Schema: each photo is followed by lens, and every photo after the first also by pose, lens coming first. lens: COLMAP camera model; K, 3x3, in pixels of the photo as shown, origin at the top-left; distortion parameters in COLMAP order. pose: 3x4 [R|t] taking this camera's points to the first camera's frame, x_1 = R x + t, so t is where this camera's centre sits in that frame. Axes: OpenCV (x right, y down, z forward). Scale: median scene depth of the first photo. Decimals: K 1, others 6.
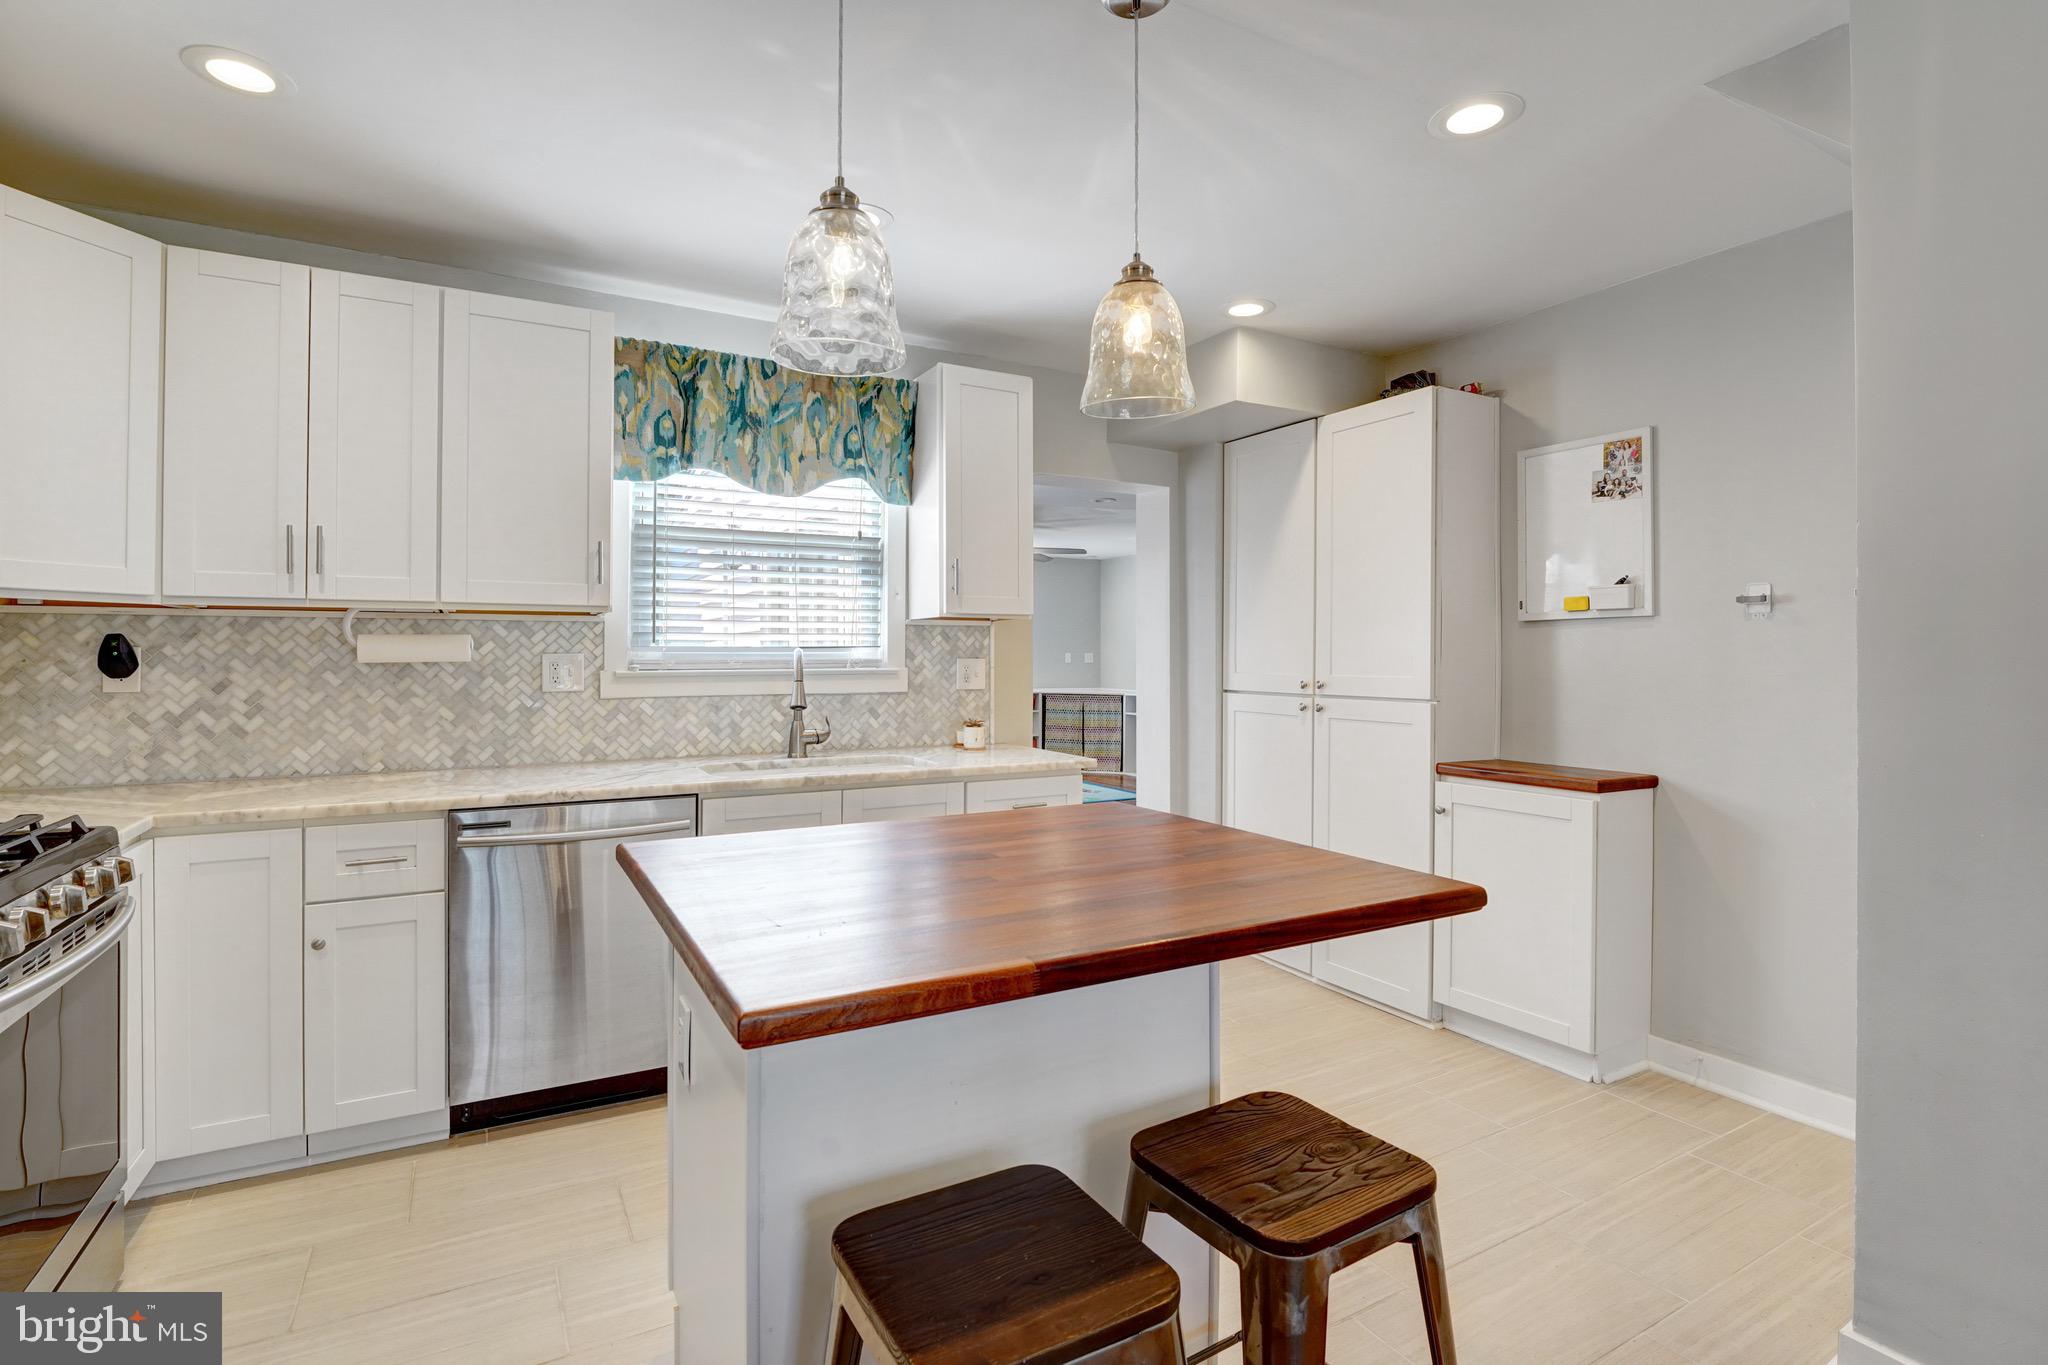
lens RADIAL K [[990.1, 0, 1039.9], [0, 990.1, 653.9], [0, 0, 1]] dist [-0.010725, -0.000591]
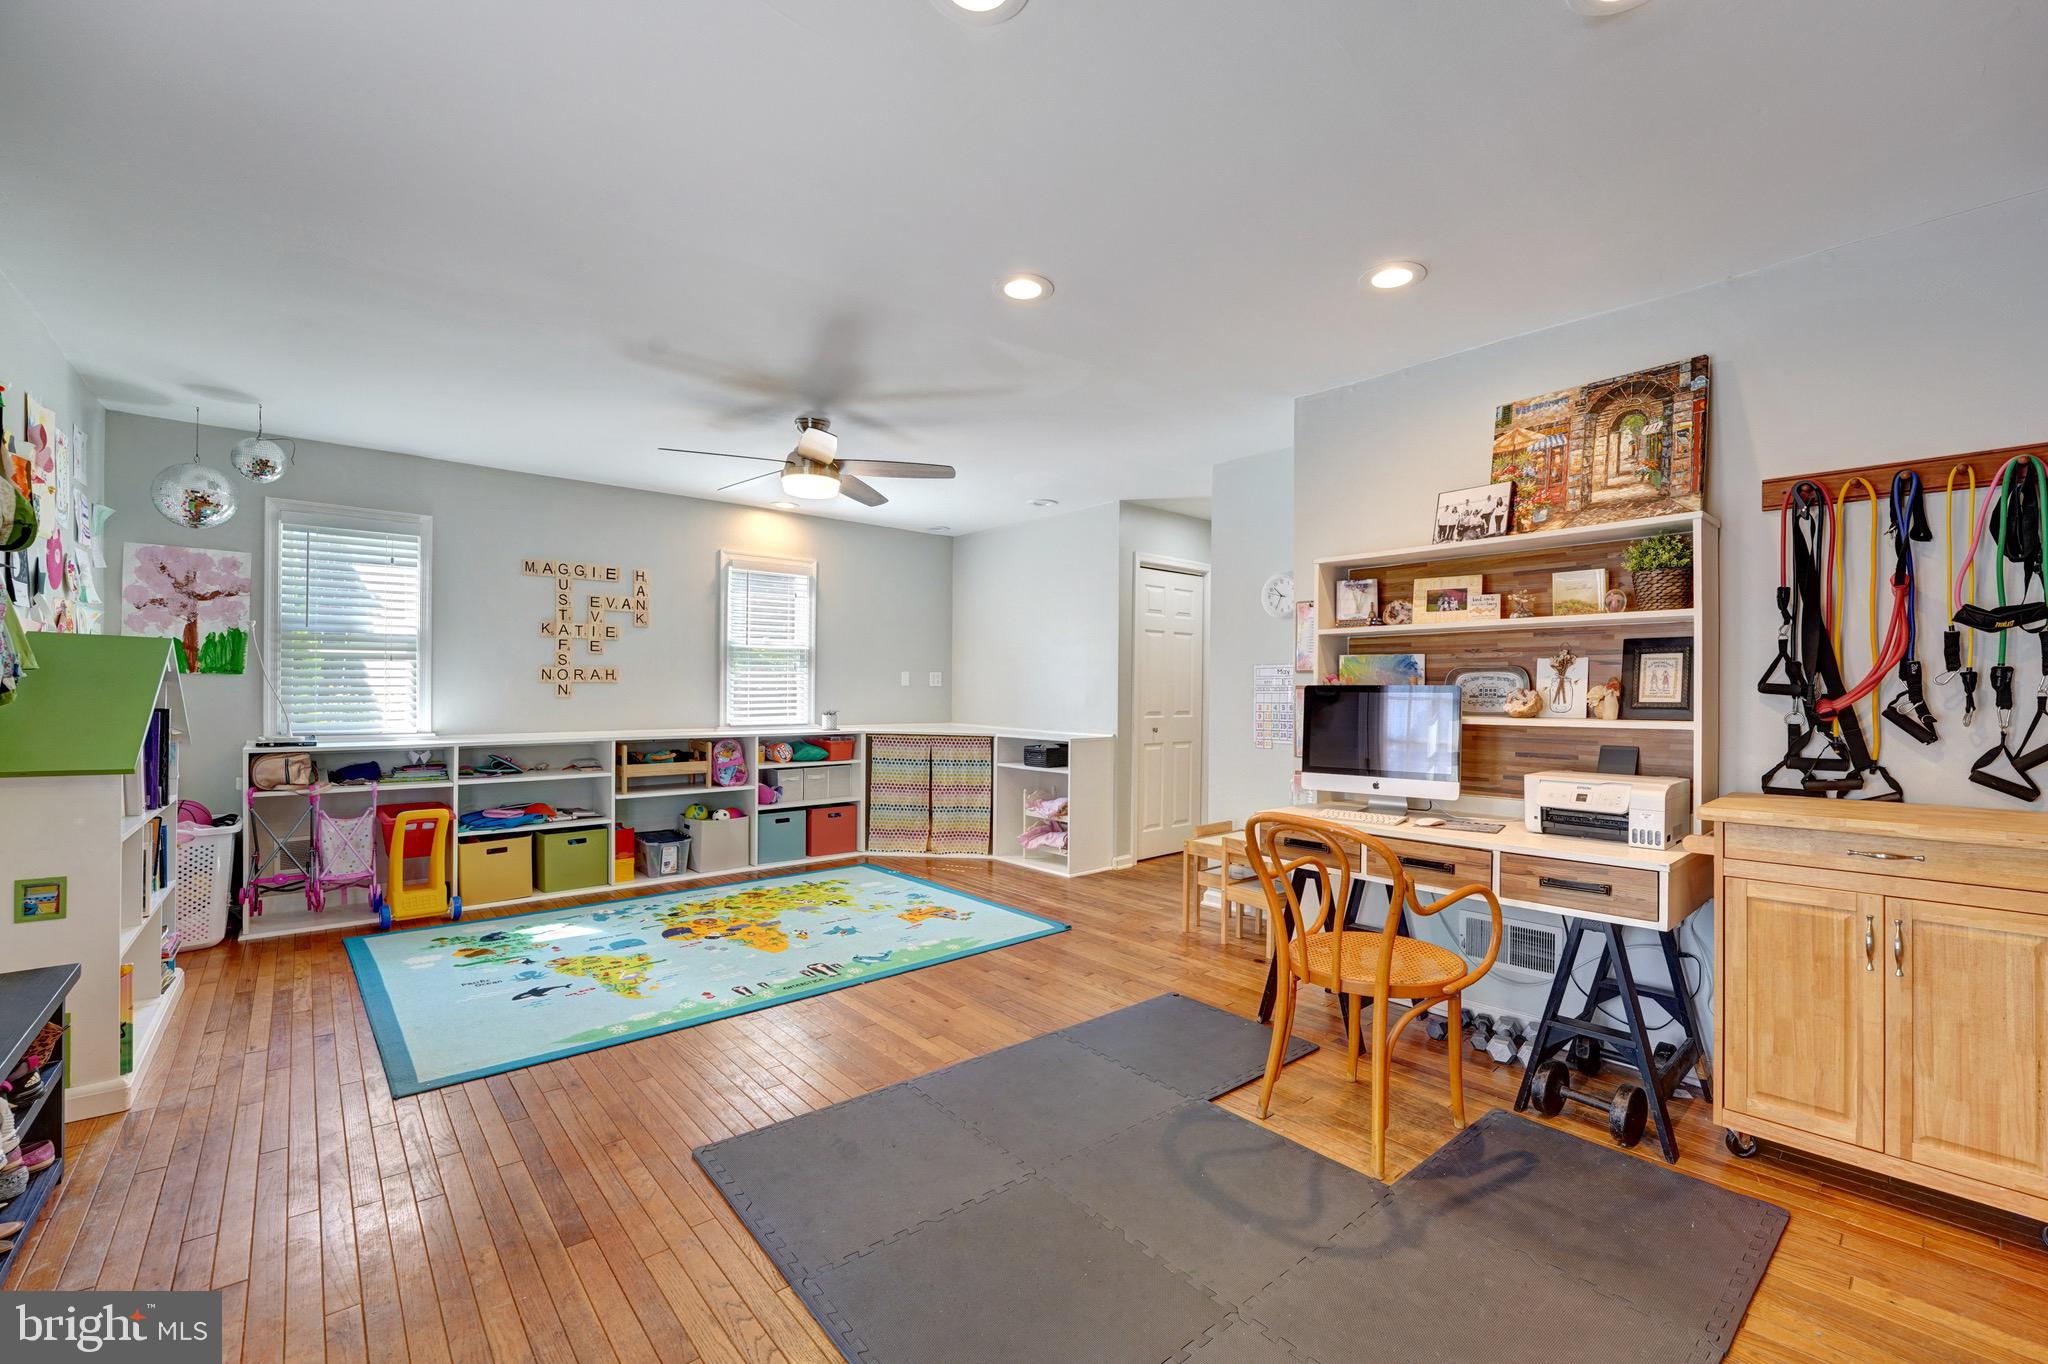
lens RADIAL K [[829.3, 0, 1017.3], [0, 829.3, 693.1], [0, 0, 1]] dist [-0.016385, -0.000269]
pose [[0.981186, 0.004755, 0.193006, -0.016631], [-0.006808, 0.999927, 0.009977, 0.025295], [-0.192944, -0.011103, 0.981147, 1.449453]]
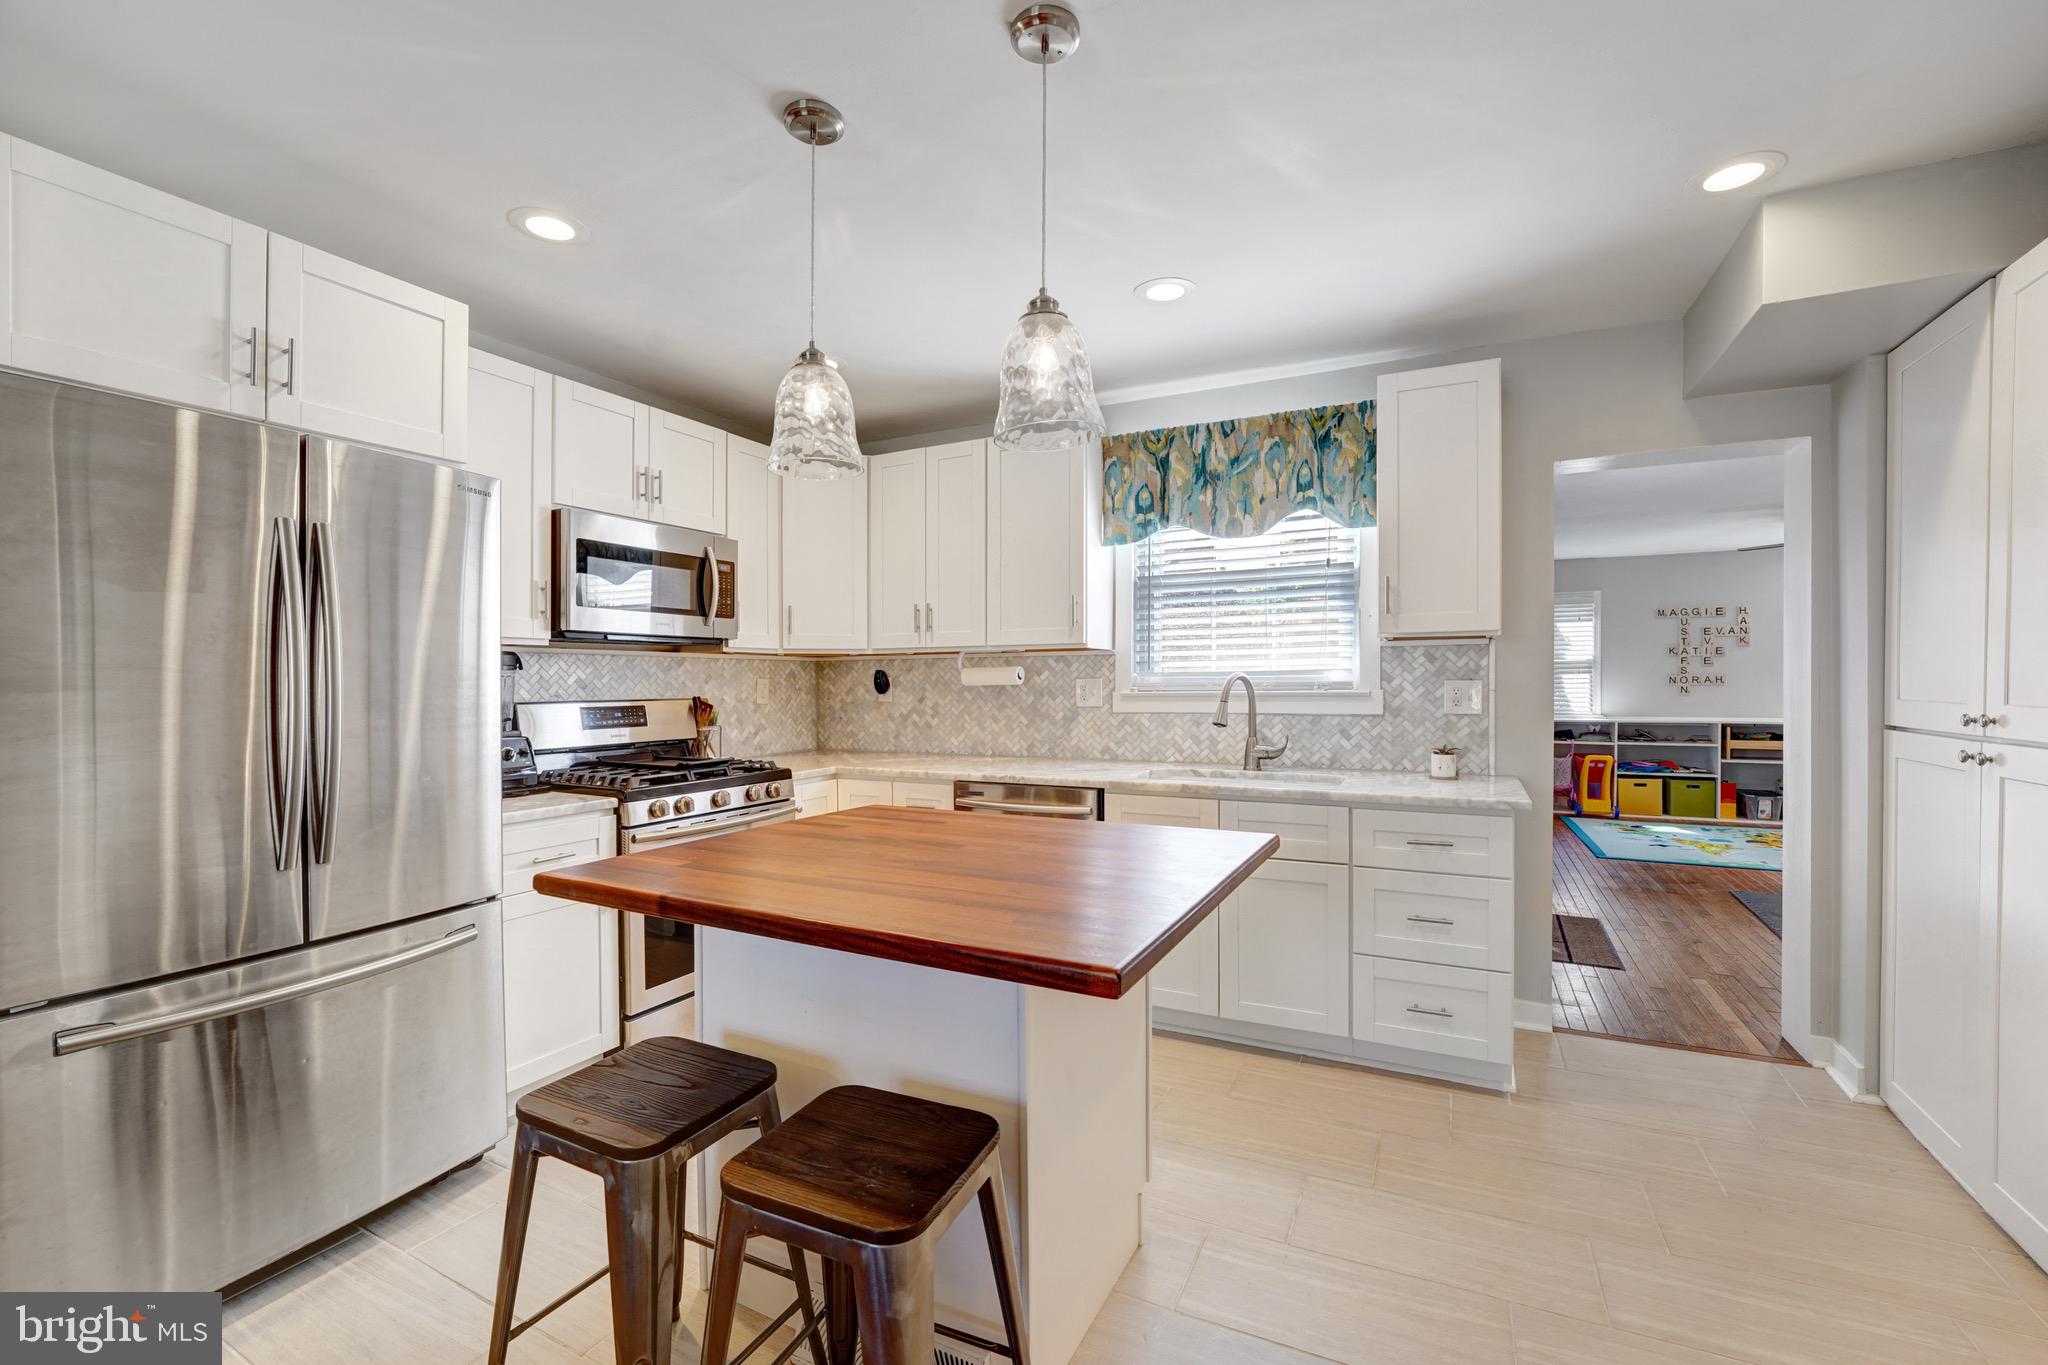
lens RADIAL K [[864.0, 0, 1006.2], [0, 864.0, 688.3], [0, 0, 1]] dist [-0.022002, 0.000088]
pose [[0.540853, 0.001815, -0.841115, 0.424335], [0.008247, 0.999938, 0.007461, 0.002938], [0.841077, -0.010972, 0.540805, 0.242400]]
